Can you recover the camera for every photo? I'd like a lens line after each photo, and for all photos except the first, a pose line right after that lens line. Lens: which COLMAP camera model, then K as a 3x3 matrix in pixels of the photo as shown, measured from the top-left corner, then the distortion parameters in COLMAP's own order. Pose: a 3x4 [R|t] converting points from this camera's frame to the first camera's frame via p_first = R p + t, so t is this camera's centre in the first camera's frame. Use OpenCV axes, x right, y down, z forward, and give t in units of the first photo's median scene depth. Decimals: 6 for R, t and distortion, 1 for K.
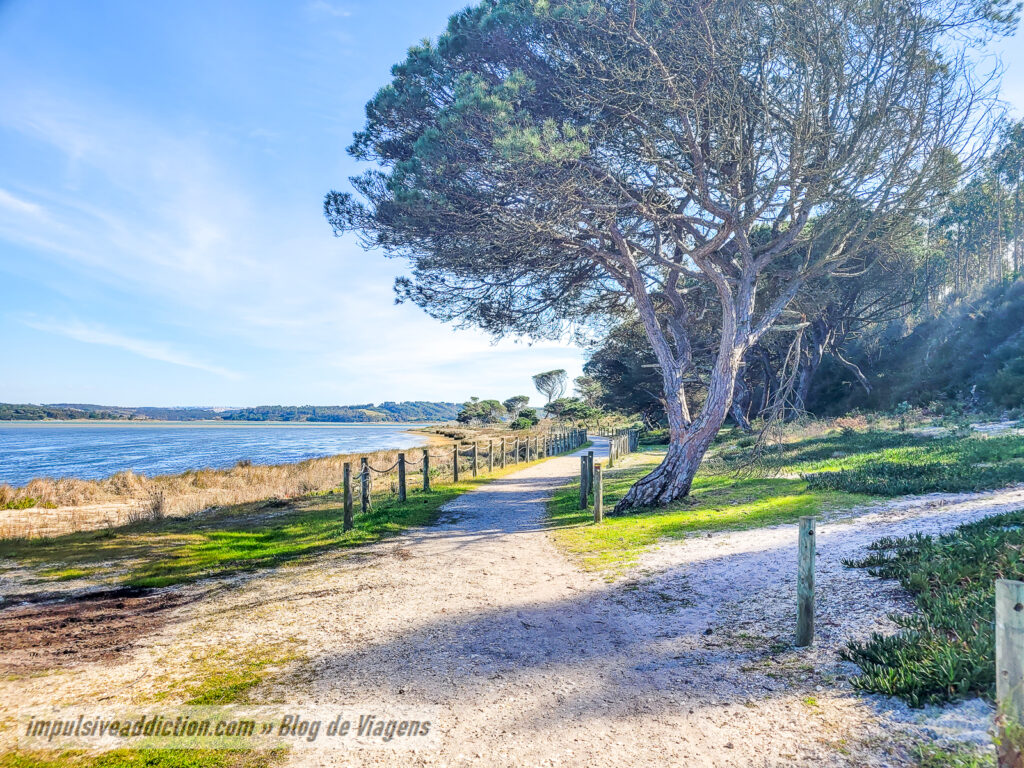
lens RADIAL K [[767.5, 0, 512.0], [0, 767.5, 384.0], [0, 0, 1]] dist [0.001906, 0.002024]
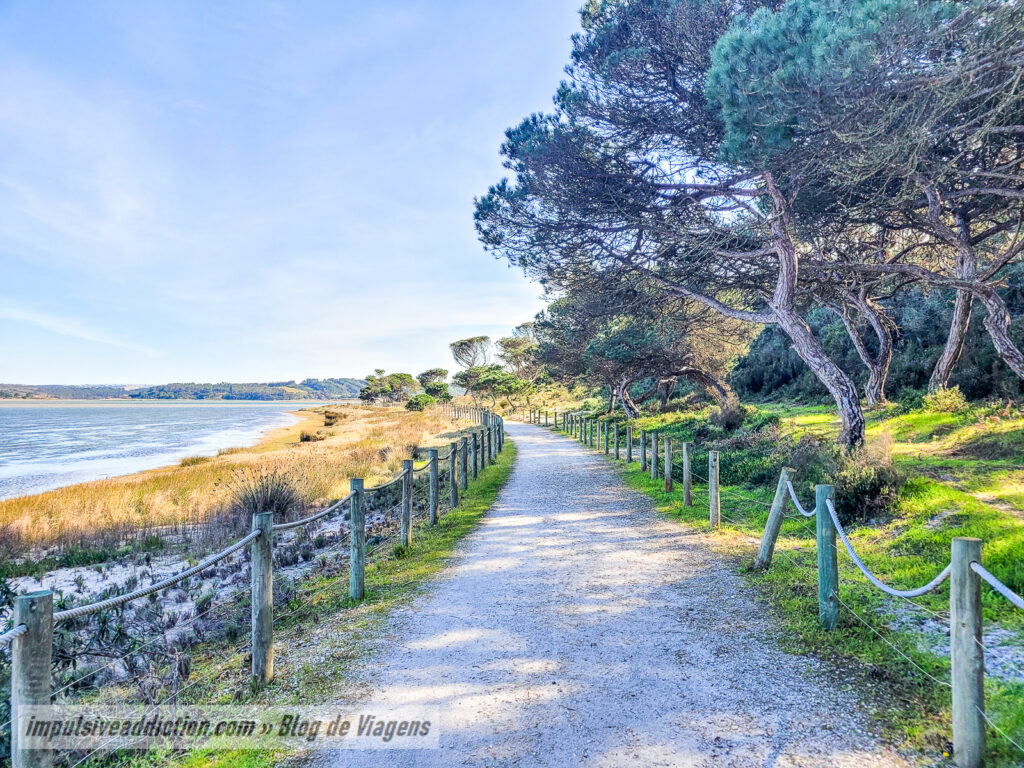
lens RADIAL K [[767.5, 0, 512.0], [0, 767.5, 384.0], [0, 0, 1]] dist [0.001906, 0.002024]
pose [[0.995880, -0.002552, 0.090647, 0.016739], [-0.000166, 0.999551, 0.029971, 0.007173], [-0.090682, -0.029863, 0.995432, 0.153951]]
